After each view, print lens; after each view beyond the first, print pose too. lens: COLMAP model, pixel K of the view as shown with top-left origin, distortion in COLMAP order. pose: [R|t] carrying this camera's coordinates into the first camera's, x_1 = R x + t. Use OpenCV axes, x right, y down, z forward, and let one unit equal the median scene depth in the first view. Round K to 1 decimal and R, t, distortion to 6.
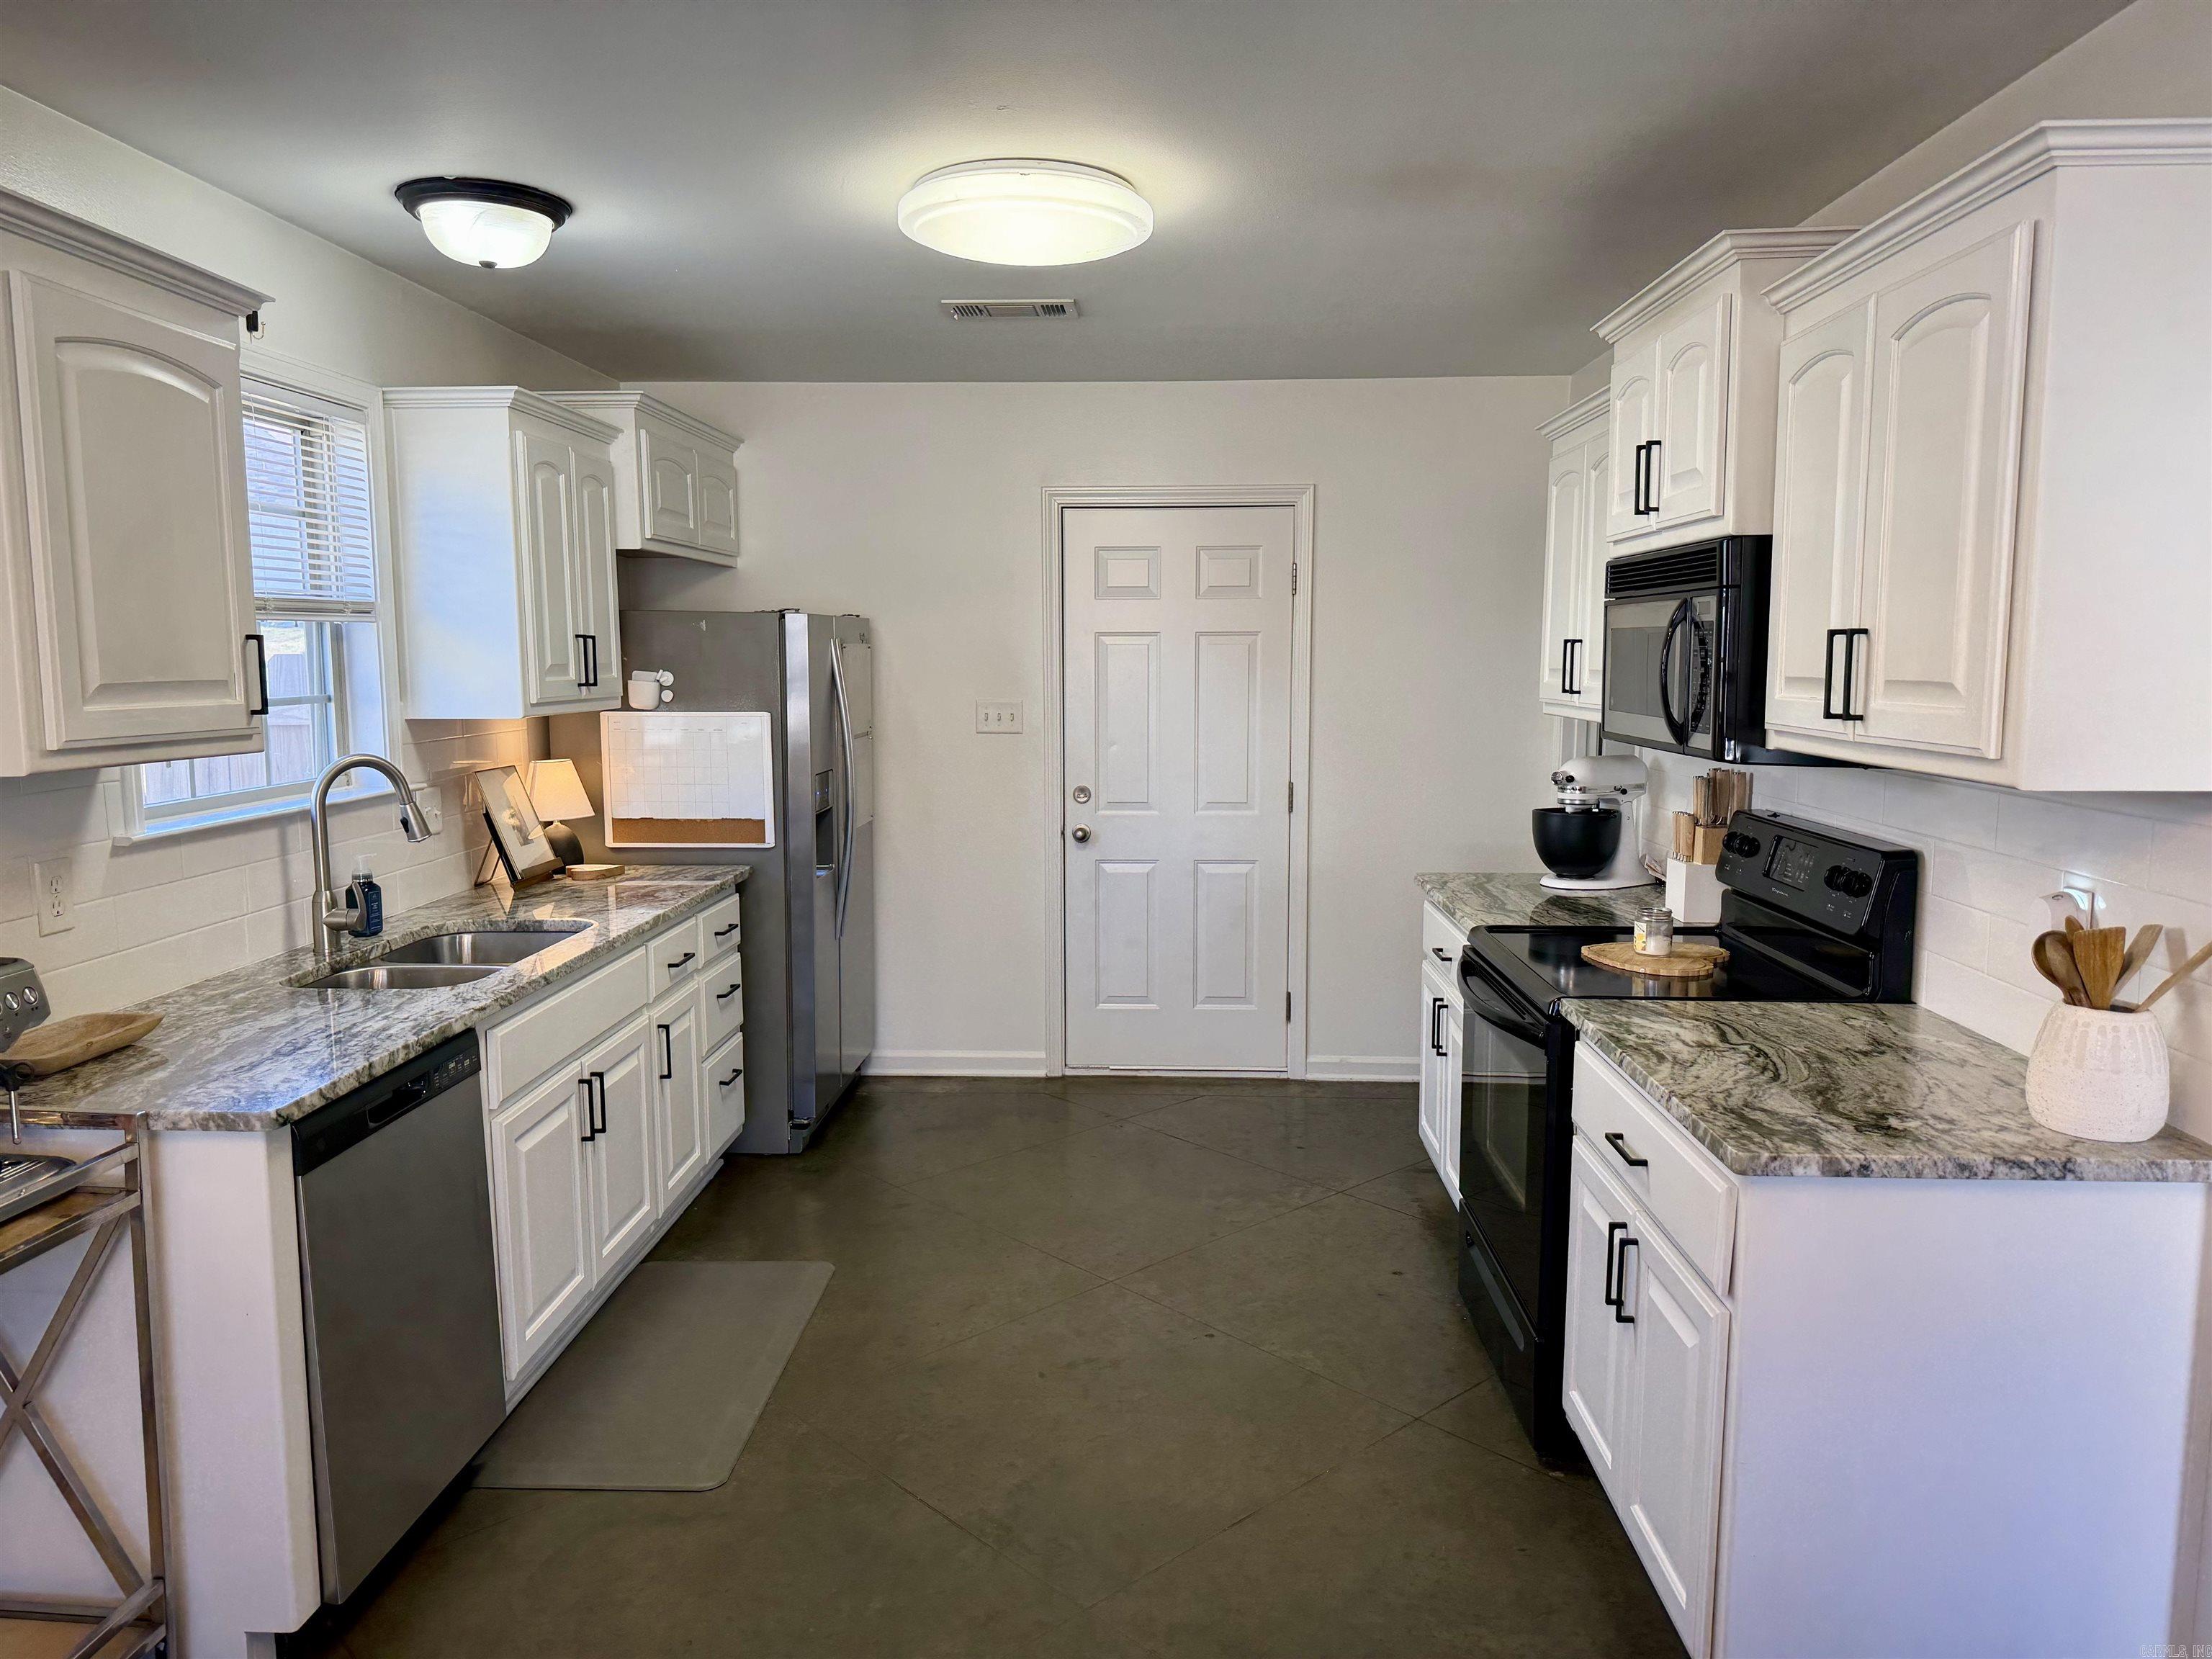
lens RADIAL K [[1553.0, 0, 1118.5], [0, 1553.0, 832.5], [0, 0, 1]] dist [0.145222, -0.260767]
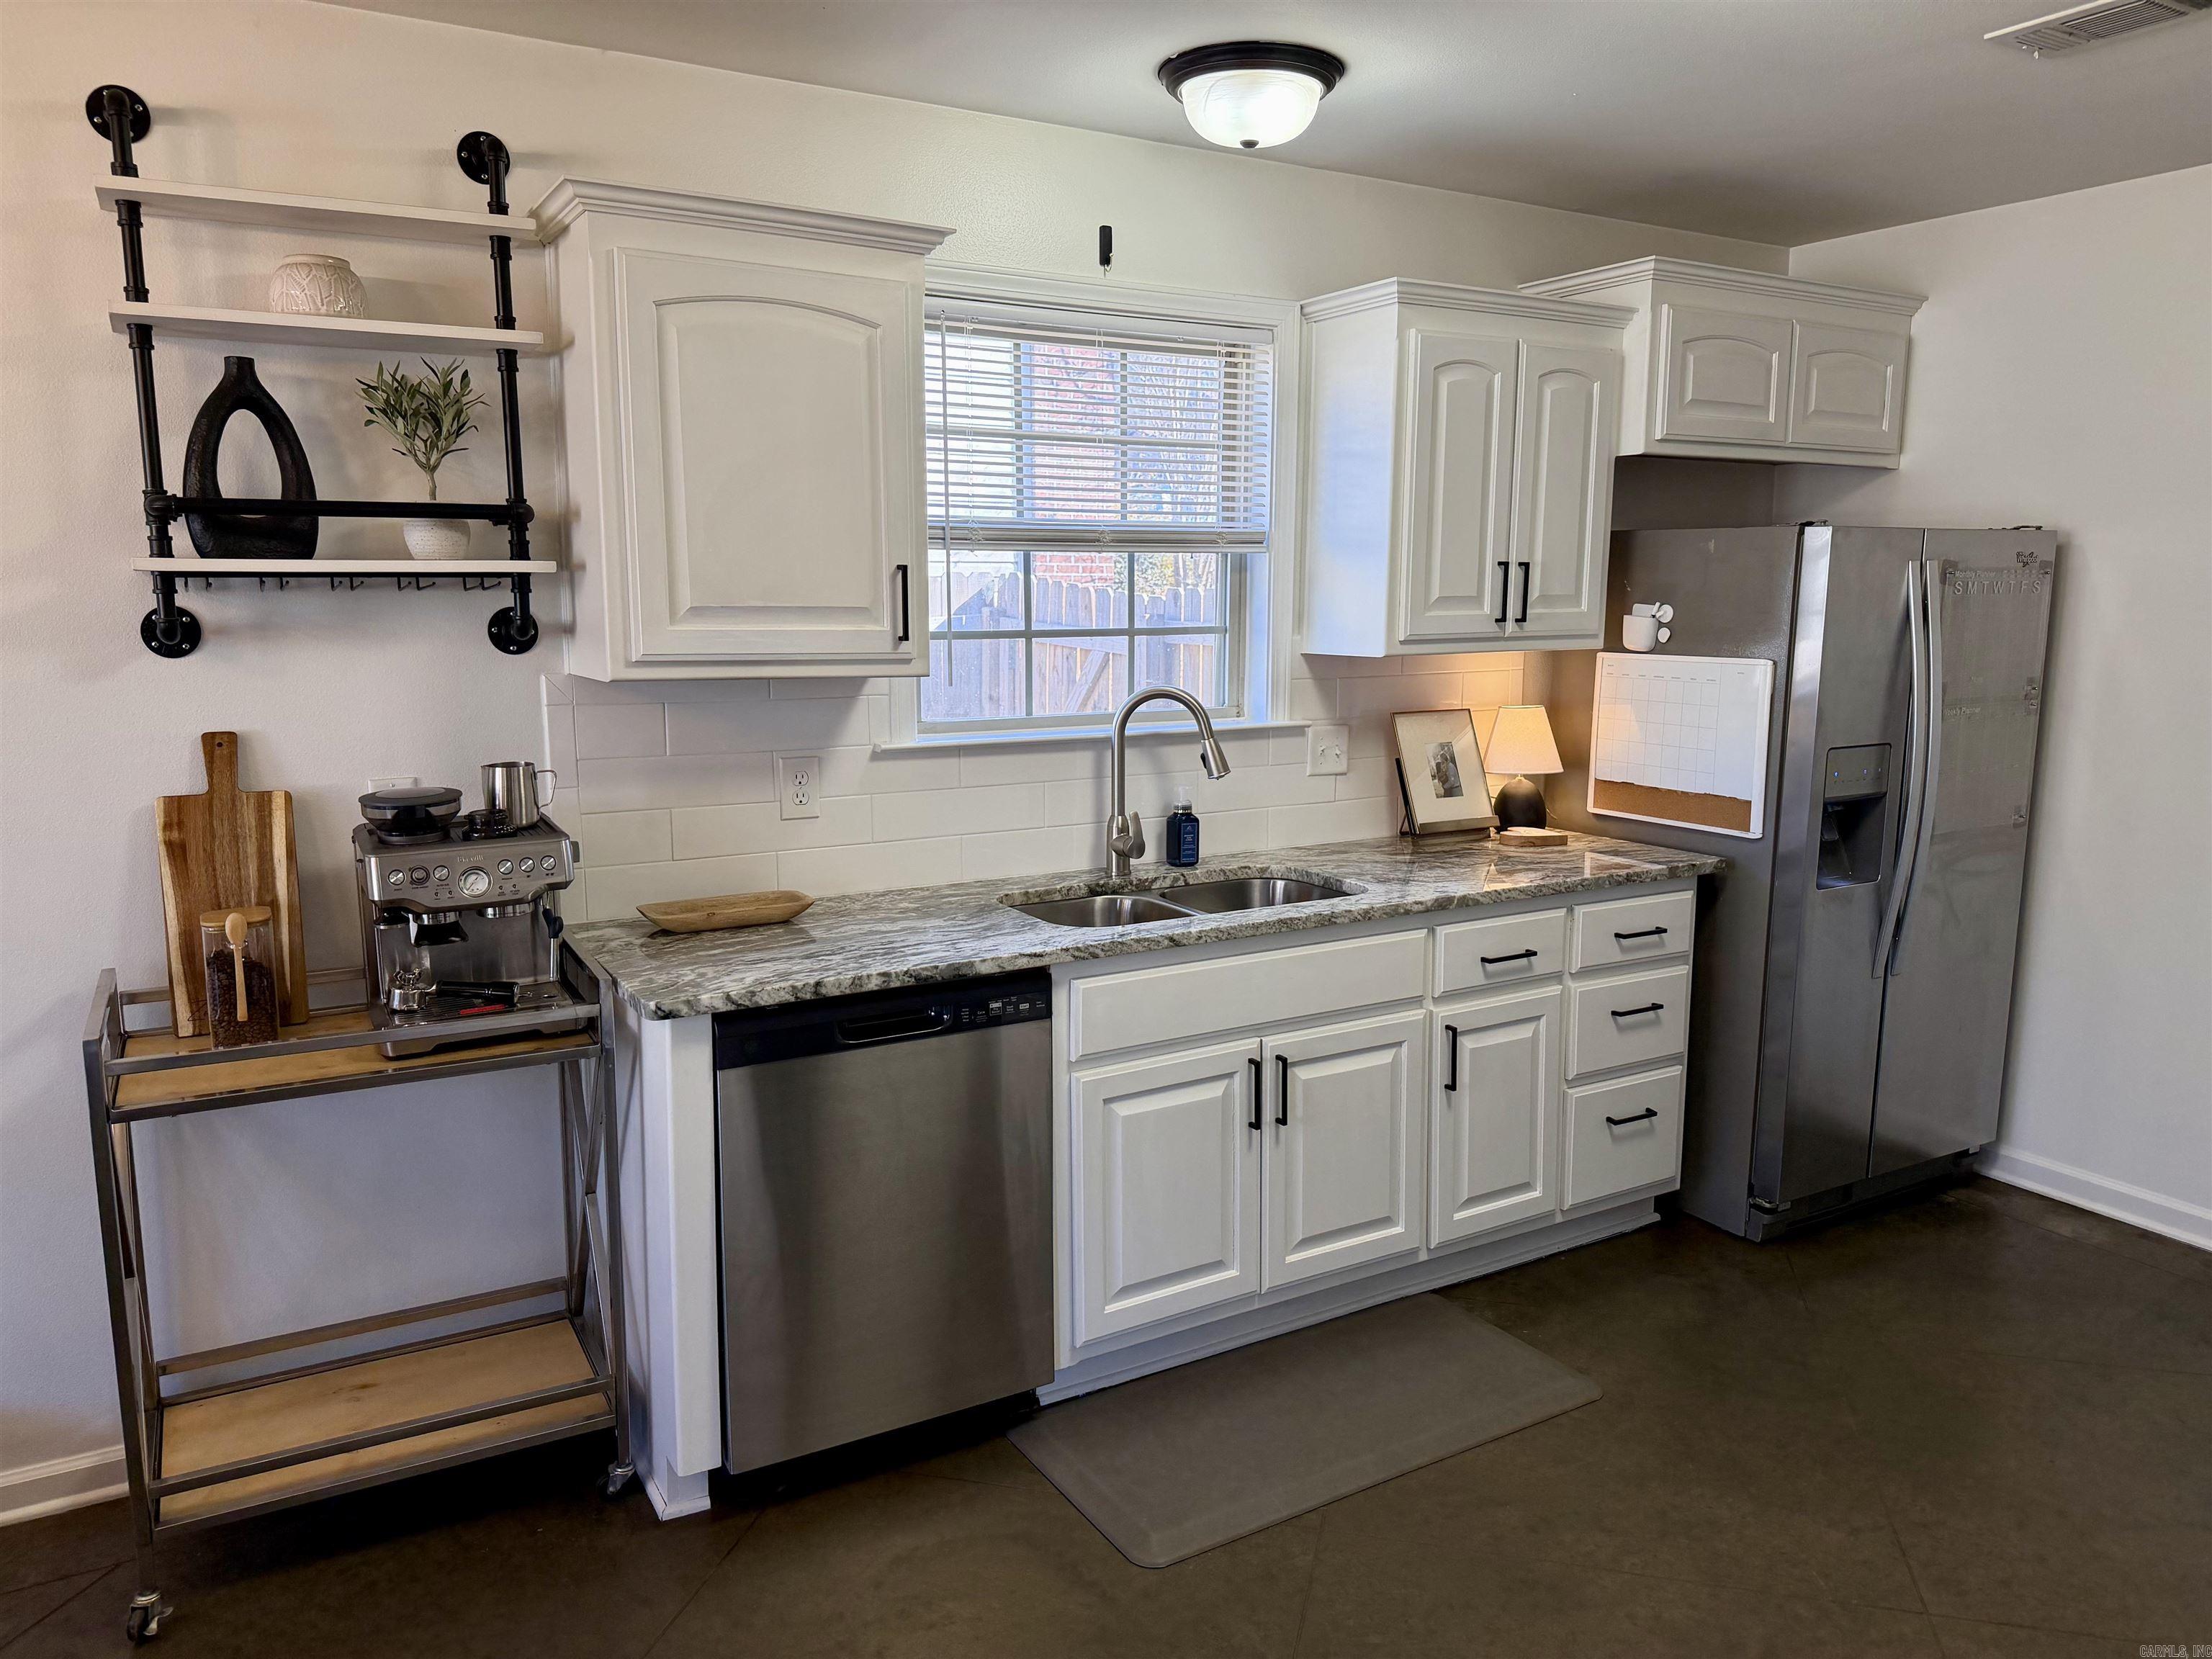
lens RADIAL K [[1543.9, 0, 1106.0], [0, 1543.9, 829.5], [0, 0, 1]] dist [0.030325, -0.054504]
pose [[0.523454, 0.128802, -0.842262, 0.305665], [-0.096471, 0.991111, 0.091609, -0.041287], [0.846575, 0.033301, 0.531227, 0.418821]]
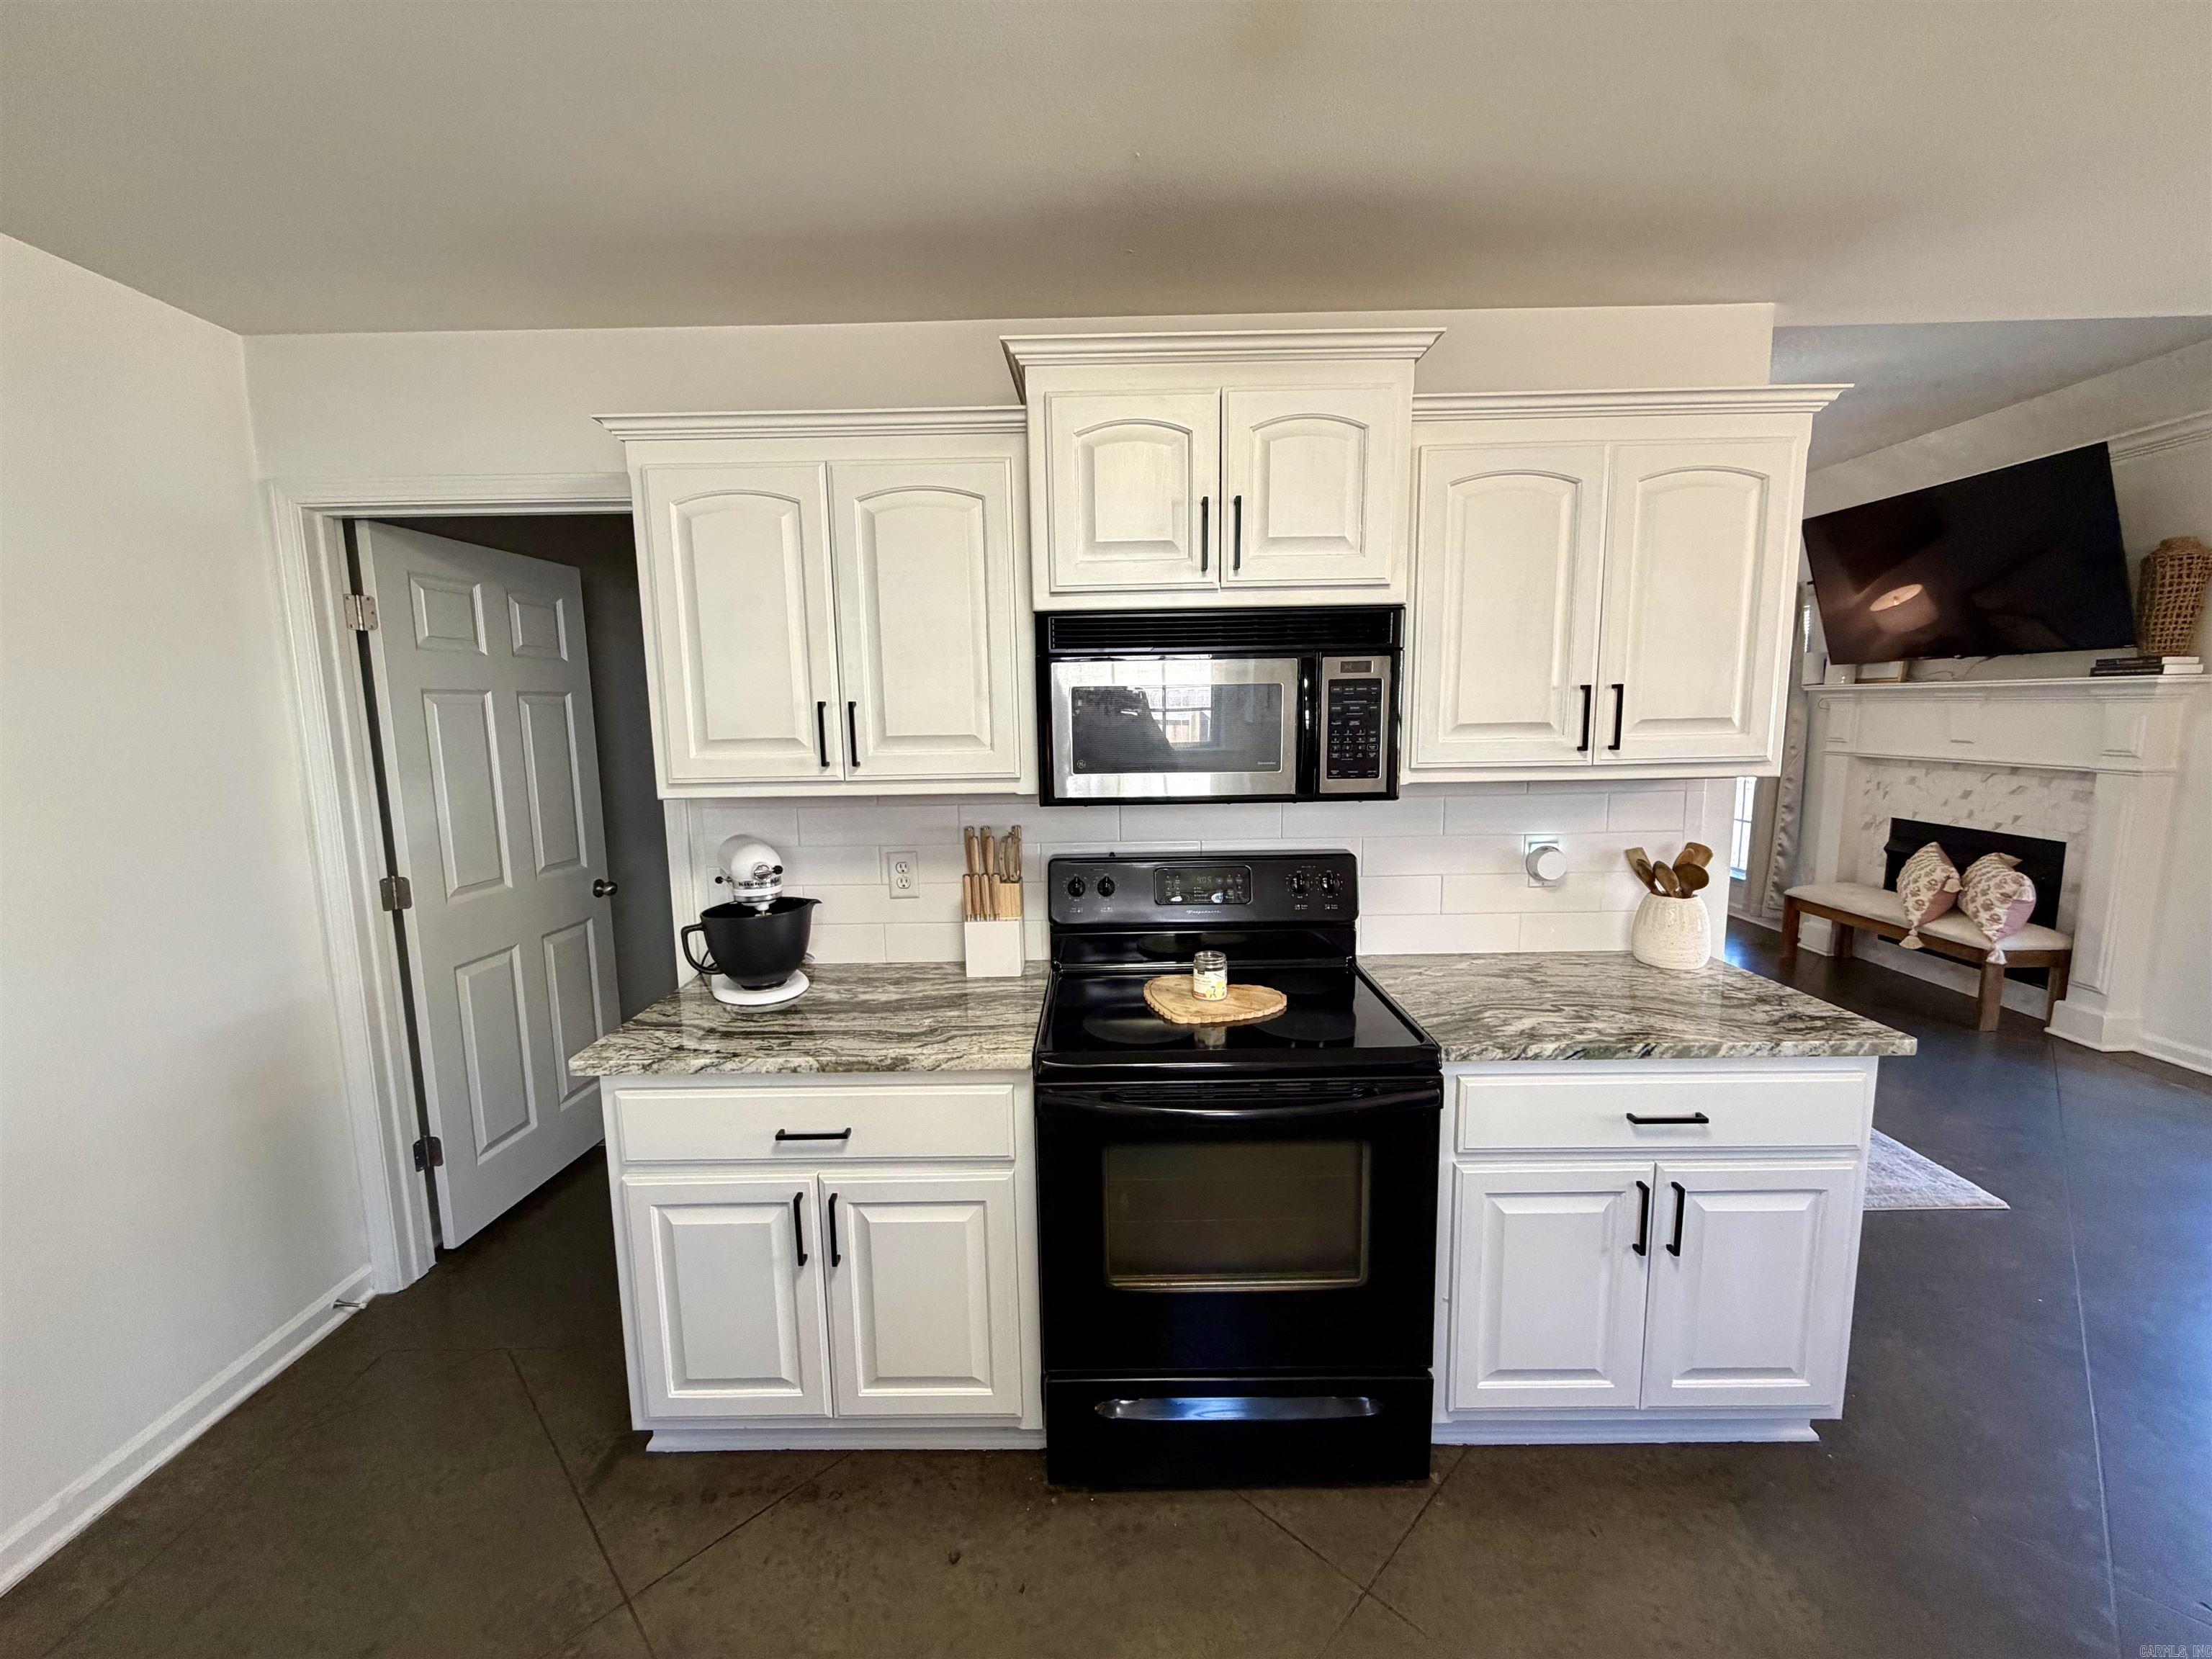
lens RADIAL K [[879.8, 0, 1106.0], [0, 879.8, 829.5], [0, 0, 1]] dist [0.000246, 0.000365]
pose [[-0.022056, -0.135698, 0.990505, -0.203947], [0.135260, 0.981231, 0.137439, -0.110824], [-0.990565, 0.137007, -0.003287, 0.950746]]
